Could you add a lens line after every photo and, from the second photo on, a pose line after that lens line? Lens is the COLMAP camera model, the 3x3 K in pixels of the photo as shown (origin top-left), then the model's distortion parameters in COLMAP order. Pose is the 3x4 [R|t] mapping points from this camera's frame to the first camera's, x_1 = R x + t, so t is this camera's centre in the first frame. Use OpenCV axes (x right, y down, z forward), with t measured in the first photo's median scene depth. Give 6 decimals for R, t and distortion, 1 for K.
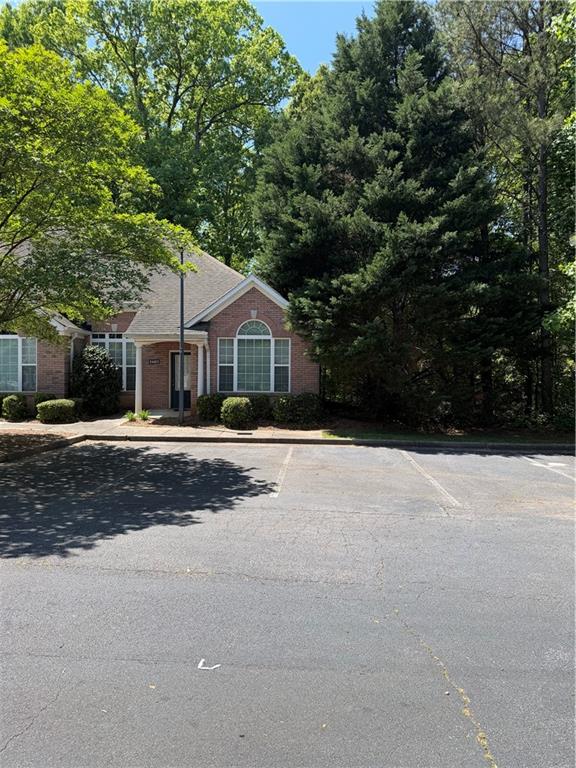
lens RADIAL K [[528.5, 0, 290.7], [0, 528.5, 382.7], [0, 0, 1]] dist [0.061565, -0.080702]
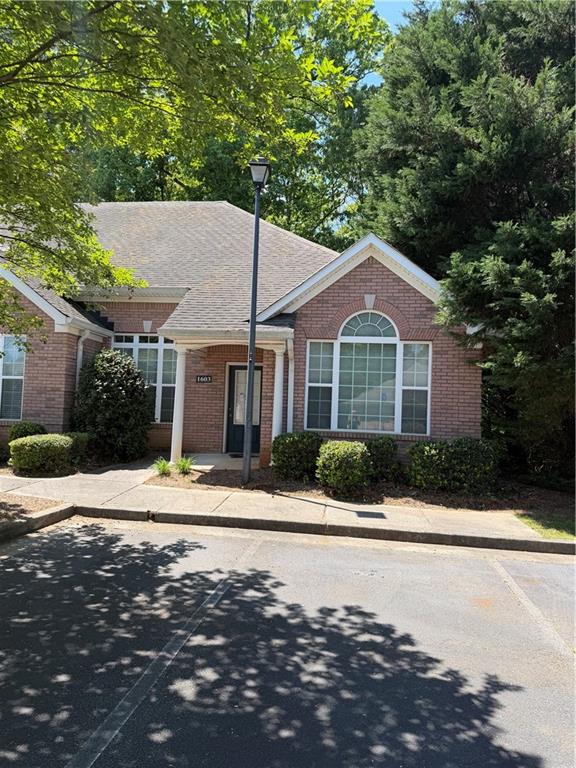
lens RADIAL K [[528.5, 0, 285.5], [0, 528.5, 383.0], [0, 0, 1]] dist [0.061565, -0.080702]
pose [[0.995158, 0.024639, -0.095150, -0.112574], [-0.030374, 0.997778, -0.059299, 0.001170], [0.093478, 0.061902, 0.993695, 0.428255]]
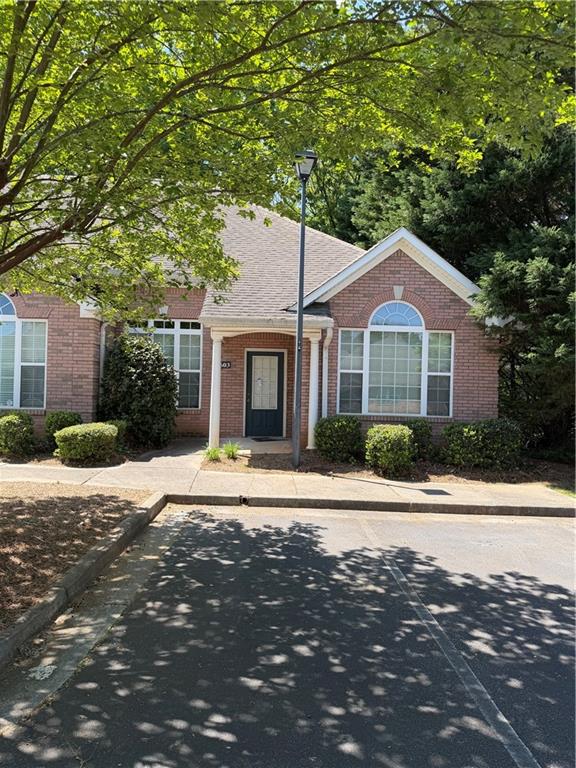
lens RADIAL K [[528.5, 0, 285.0], [0, 528.5, 383.9], [0, 0, 1]] dist [0.061565, -0.080702]
pose [[0.997403, 0.020265, 0.069114, -0.265436], [-0.018958, 0.999630, -0.019522, -0.004934], [-0.069484, 0.018161, 0.997418, 0.400510]]
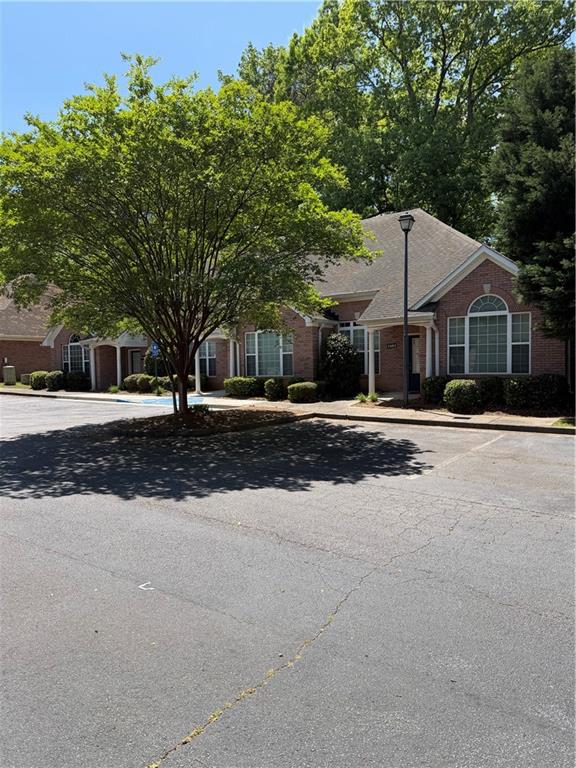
lens RADIAL K [[528.5, 0, 281.3], [0, 528.5, 386.0], [0, 0, 1]] dist [0.061565, -0.080702]
pose [[0.827065, -0.000273, -0.562106, 0.167135], [0.020050, 0.999378, 0.029015, 0.005336], [0.561748, -0.035267, 0.826556, 0.029061]]
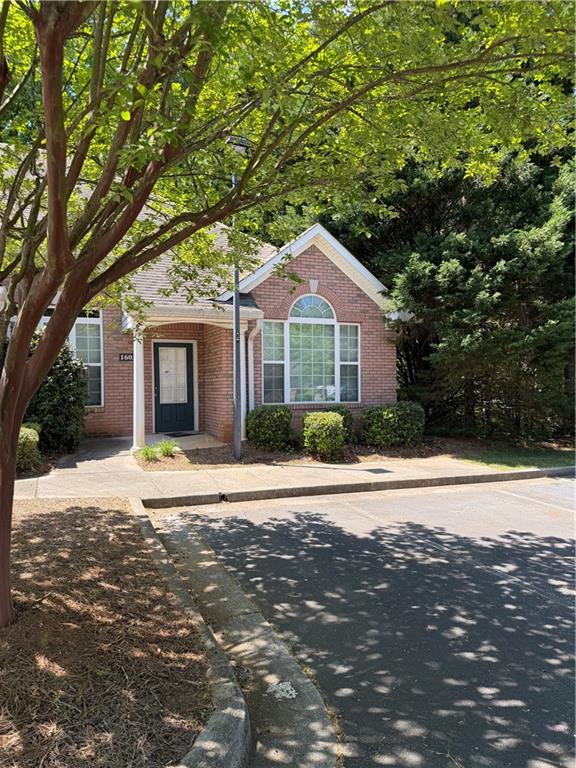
lens RADIAL K [[528.5, 0, 283.6], [0, 528.5, 385.1], [0, 0, 1]] dist [0.061565, -0.080702]
pose [[0.913003, -0.013001, 0.407745, -0.405858], [0.014311, 0.999898, -0.000163, -0.005654], [-0.407701, 0.005984, 0.913096, 0.435572]]
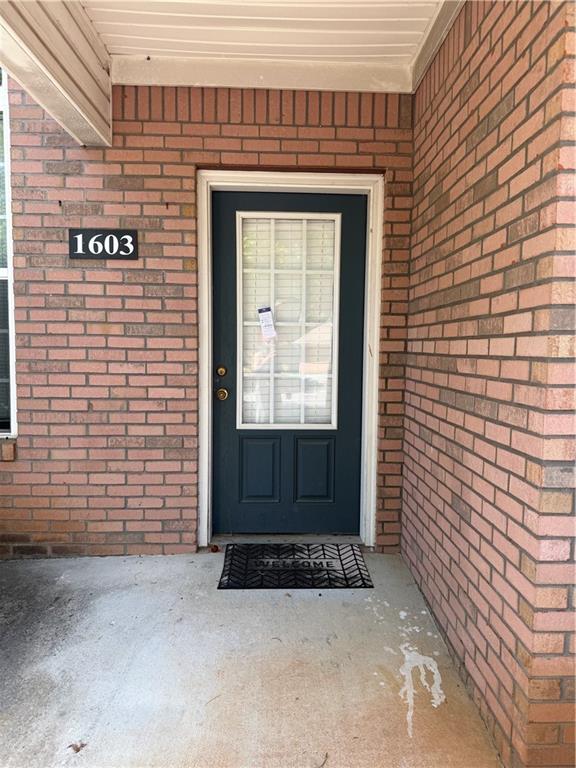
lens RADIAL K [[528.5, 0, 290.7], [0, 528.5, 385.0], [0, 0, 1]] dist [0.061565, -0.080702]
pose [[0.996378, 0.006406, 0.084798, -0.256308], [-0.013733, 0.996191, 0.086109, -0.015900], [-0.083923, -0.086962, 0.992670, 0.993398]]
